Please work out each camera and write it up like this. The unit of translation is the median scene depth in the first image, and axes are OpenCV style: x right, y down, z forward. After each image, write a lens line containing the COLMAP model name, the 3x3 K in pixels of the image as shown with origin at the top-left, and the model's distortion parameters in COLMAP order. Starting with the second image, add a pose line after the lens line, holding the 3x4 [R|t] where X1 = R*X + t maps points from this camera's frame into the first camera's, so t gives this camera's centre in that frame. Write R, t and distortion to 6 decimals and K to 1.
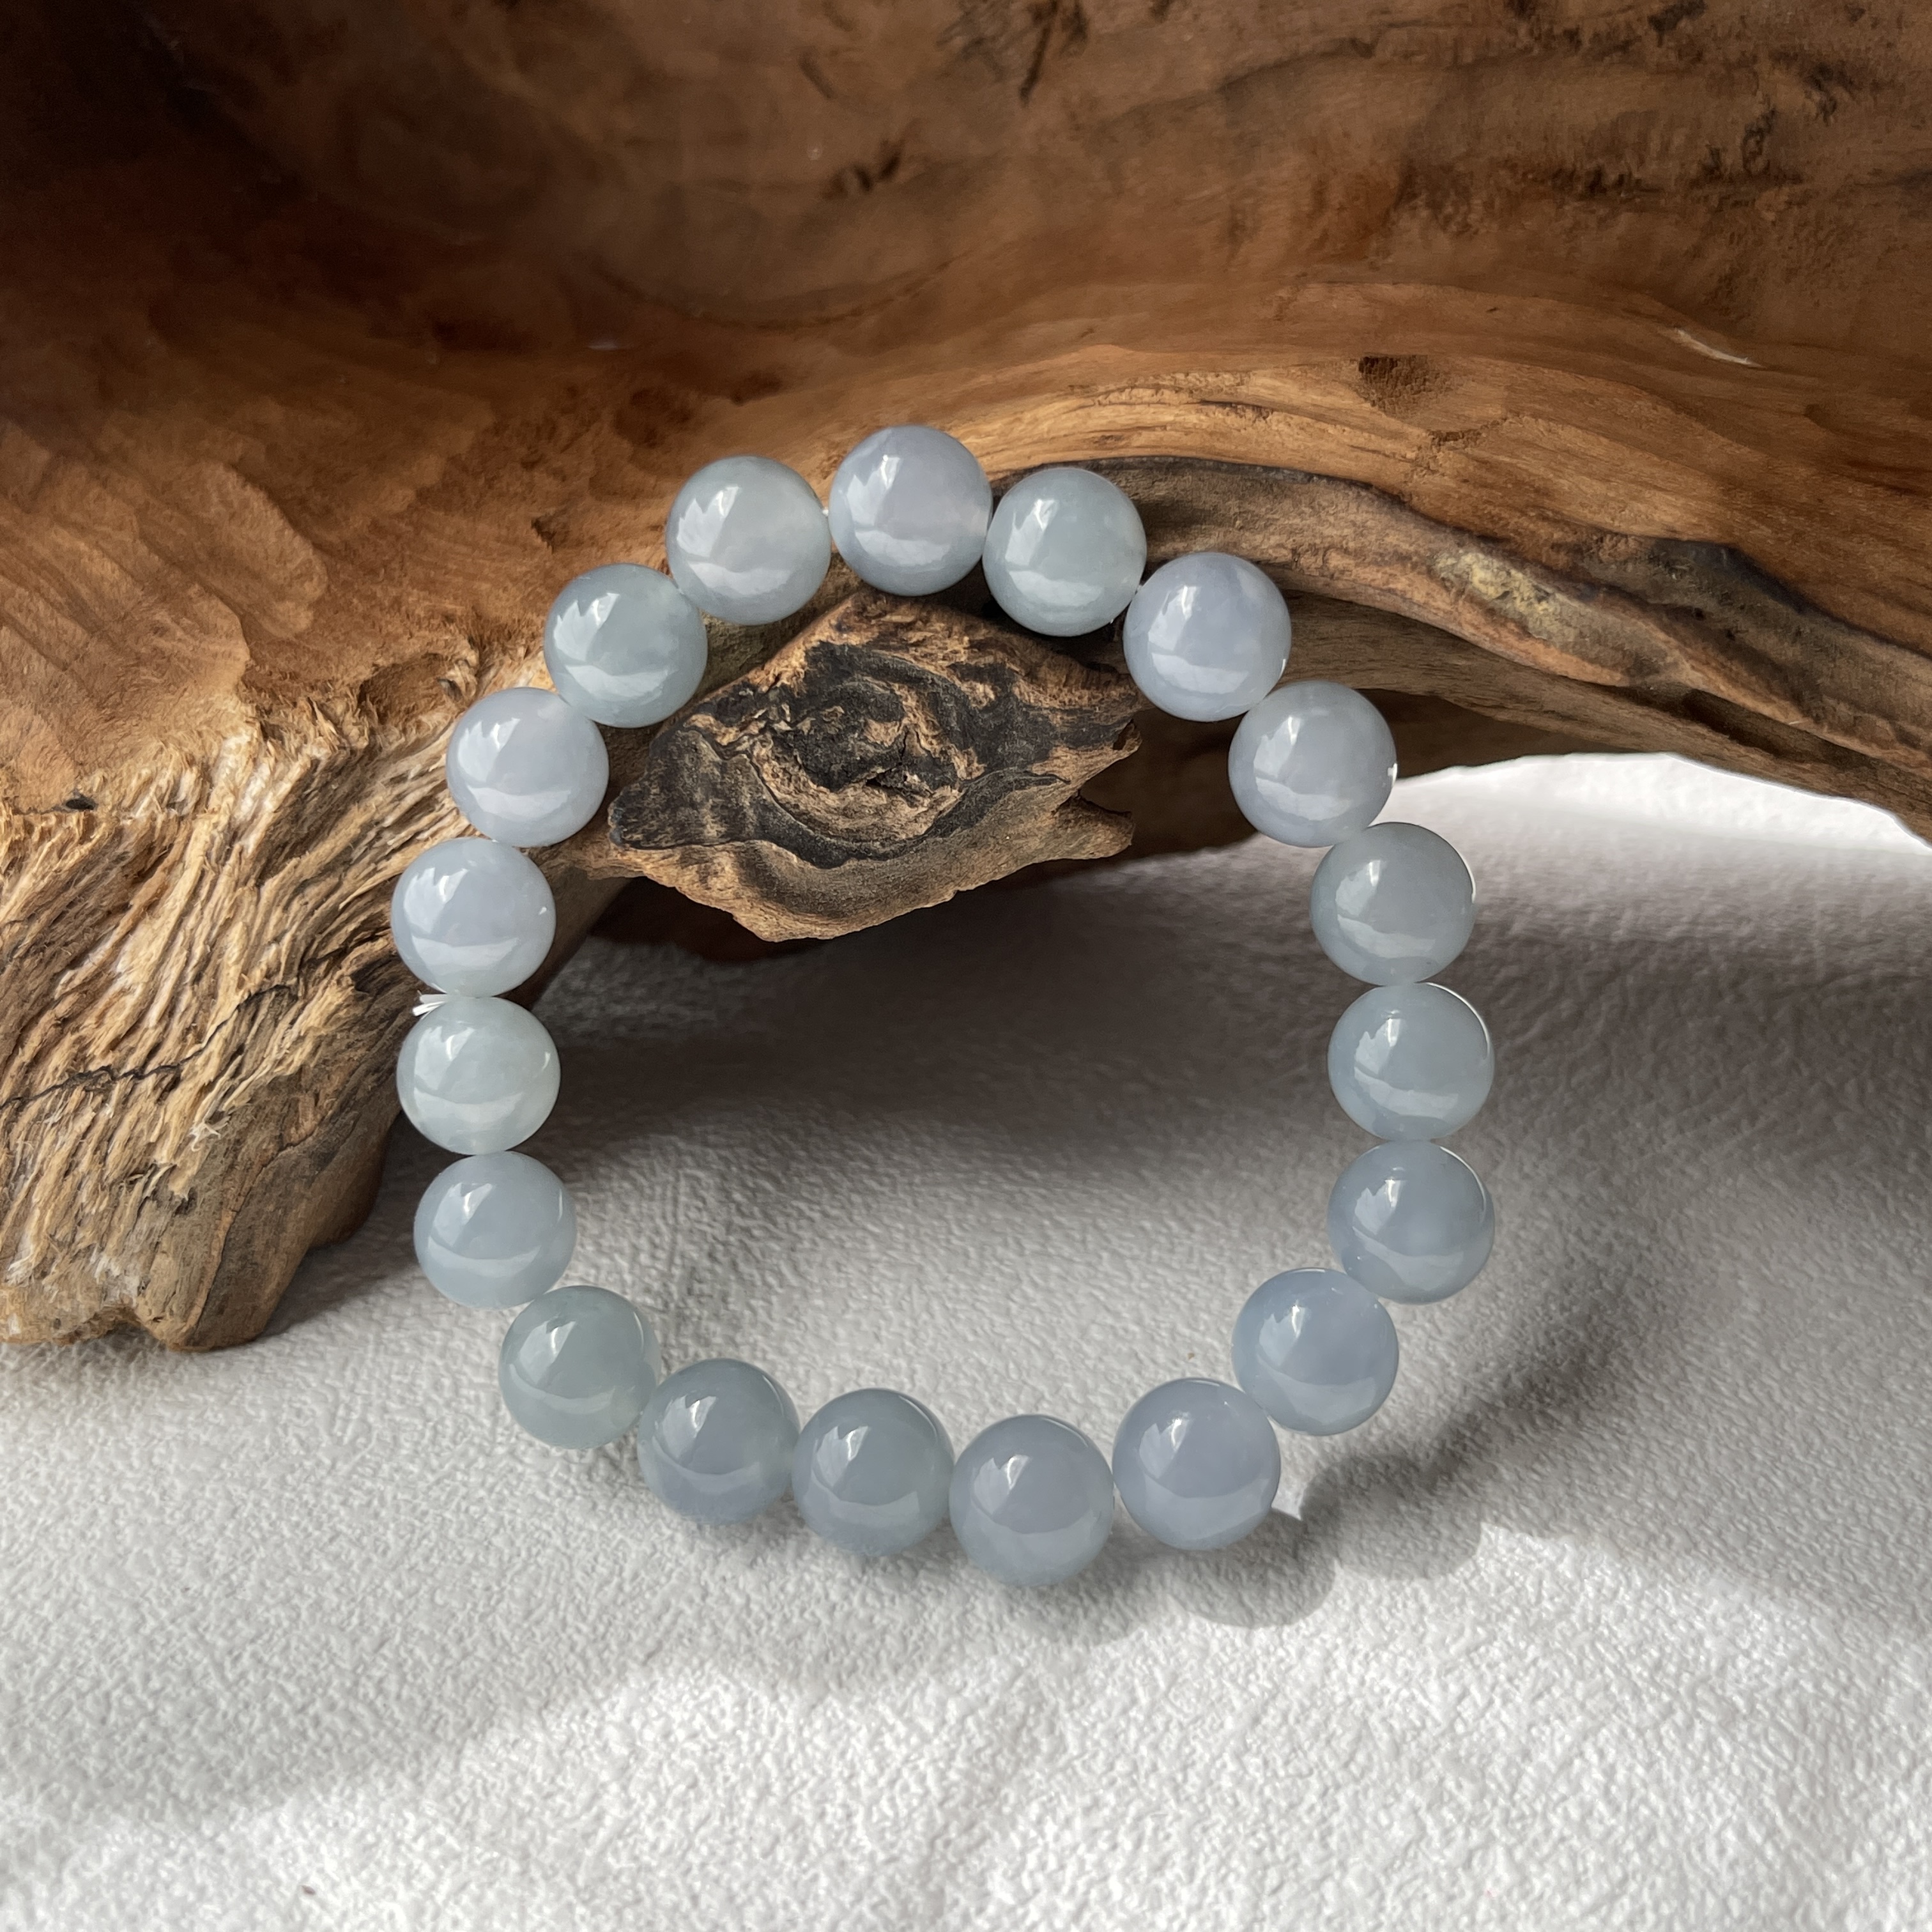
lens RADIAL K [[2406.8, 0, 973.0], [0, 2406.8, 969.3], [0, 0, 1]] dist [-0.023361, 0.000000]
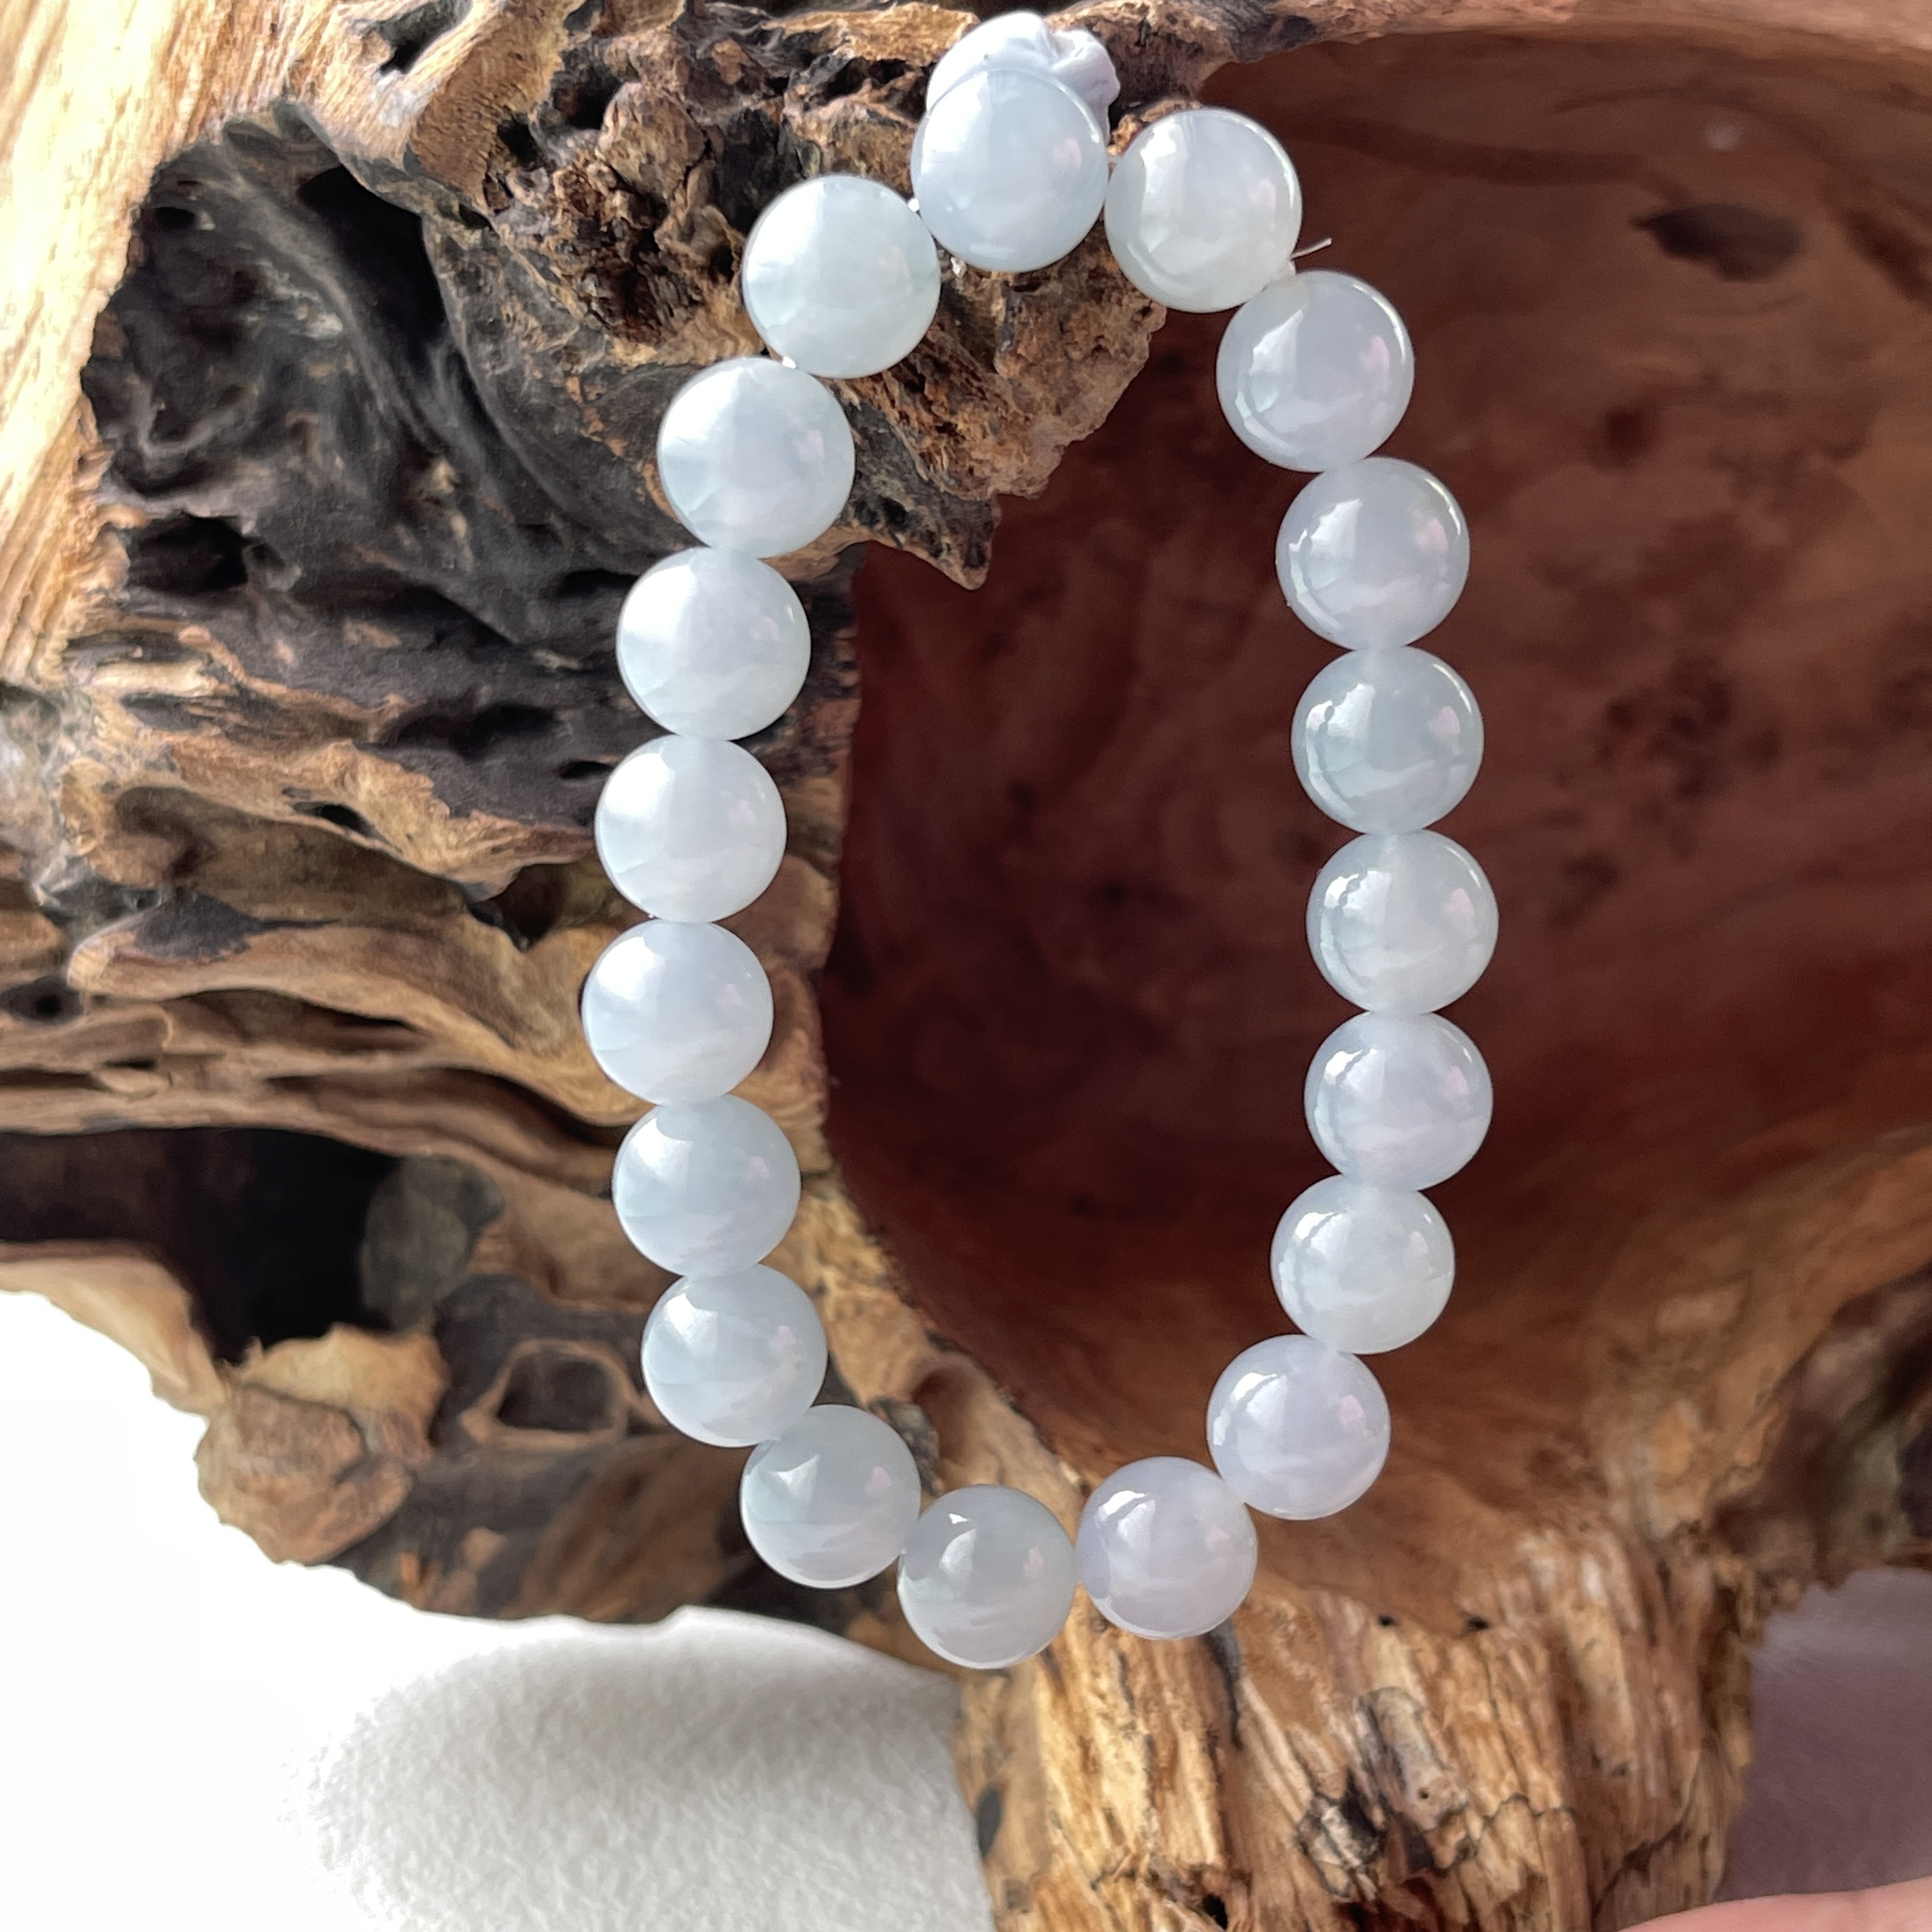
lens RADIAL K [[3427.5, 0, 970.9], [0, 3427.5, 970.2], [0, 0, 1]] dist [0.062983, 0.000000]
pose [[0.805312, -0.096738, 0.584906, -1.438168], [0.283489, 0.929327, -0.236611, -0.041485], [-0.520680, 0.356360, 0.775822, -0.171638]]
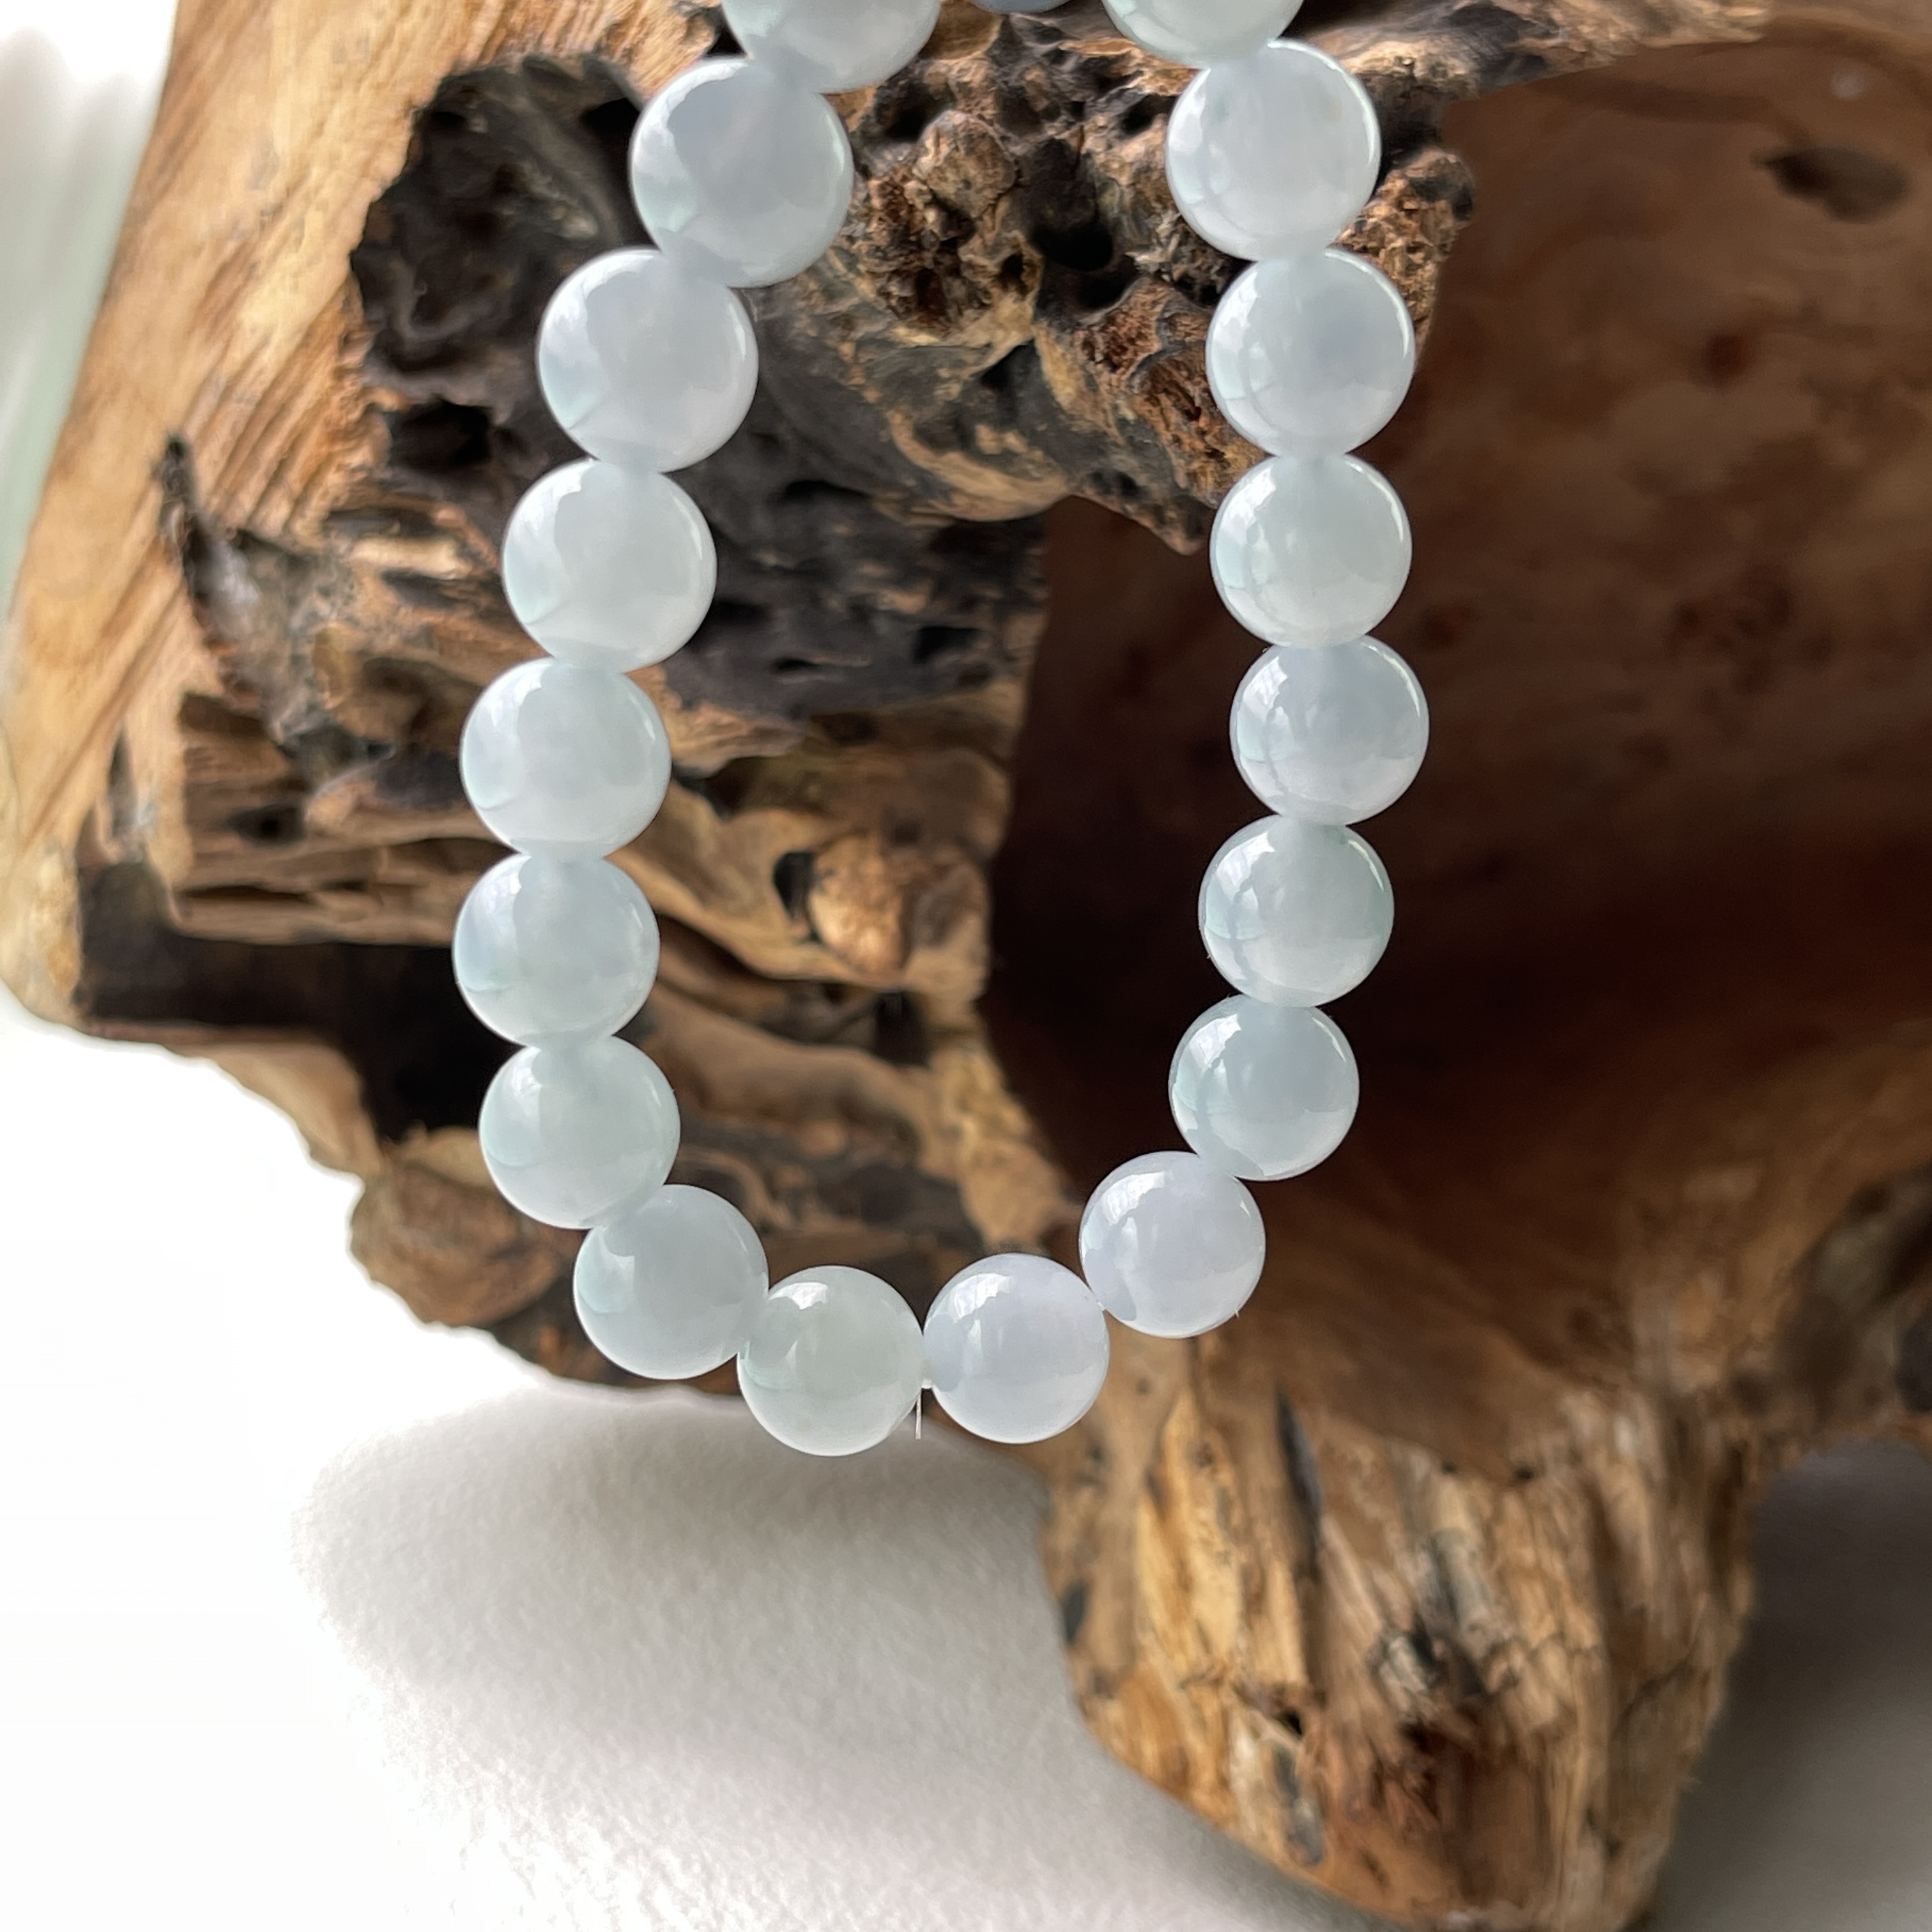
lens RADIAL K [[3427.5, 0, 979.1], [0, 3427.5, 972.4], [0, 0, 1]] dist [0.062983, 0.000000]
pose [[0.788135, -0.105628, 0.606372, -1.625230], [0.220059, 0.968405, -0.117329, -0.172730], [-0.574820, 0.225909, 0.786478, -0.253088]]
